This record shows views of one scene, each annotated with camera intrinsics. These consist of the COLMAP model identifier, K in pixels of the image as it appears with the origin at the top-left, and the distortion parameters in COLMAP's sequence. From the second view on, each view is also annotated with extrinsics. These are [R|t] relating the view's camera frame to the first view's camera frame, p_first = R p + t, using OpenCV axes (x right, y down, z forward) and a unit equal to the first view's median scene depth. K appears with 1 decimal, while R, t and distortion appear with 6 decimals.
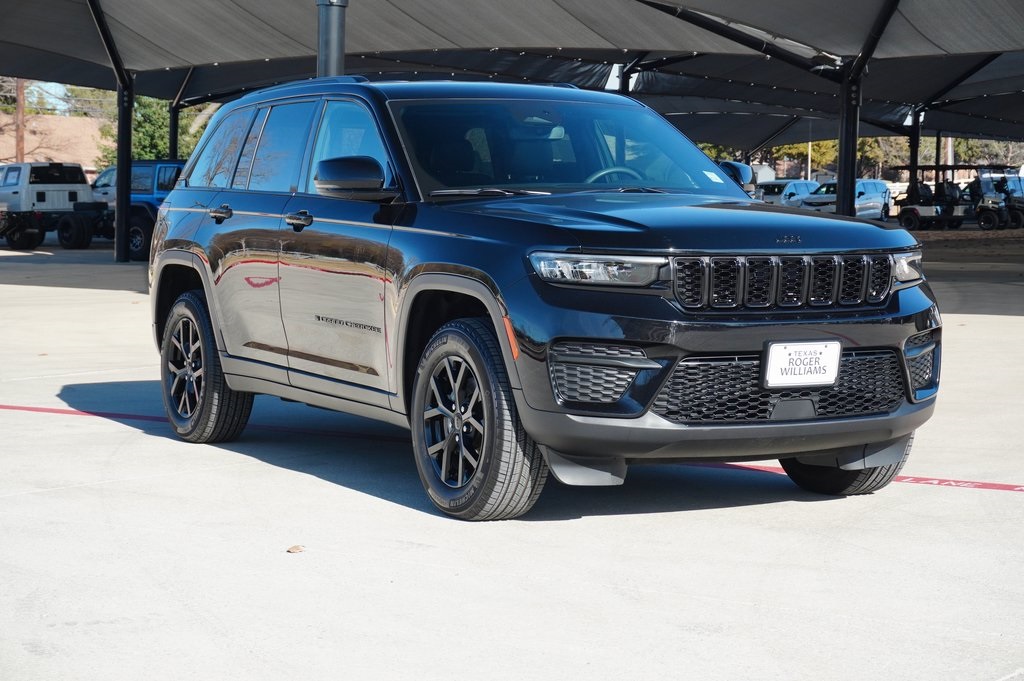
lens RADIAL K [[2275.7, 0, 510.9], [0, 2275.7, 340.5], [0, 0, 1]] dist [0.026530, 0.000000]
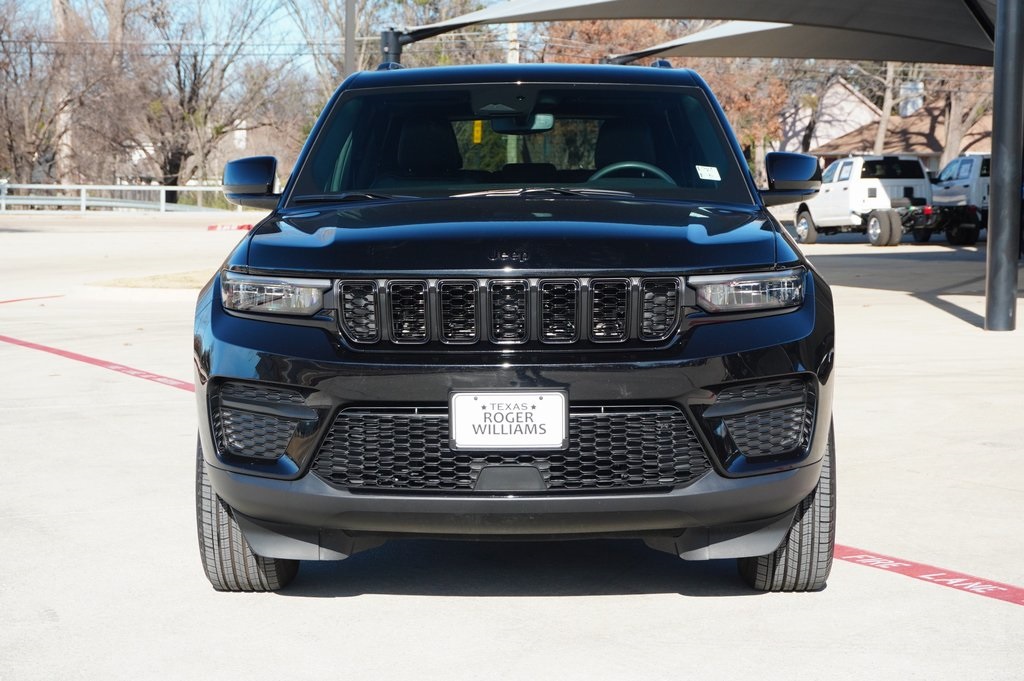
lens RADIAL K [[2275.7, 0, 510.8], [0, 2275.7, 341.8], [0, 0, 1]] dist [0.026530, 0.000000]
pose [[0.867131, 0.023067, -0.497545, 0.504214], [-0.020781, 0.999733, 0.010132, -0.023610], [0.497646, 0.001553, 0.867379, 0.334164]]
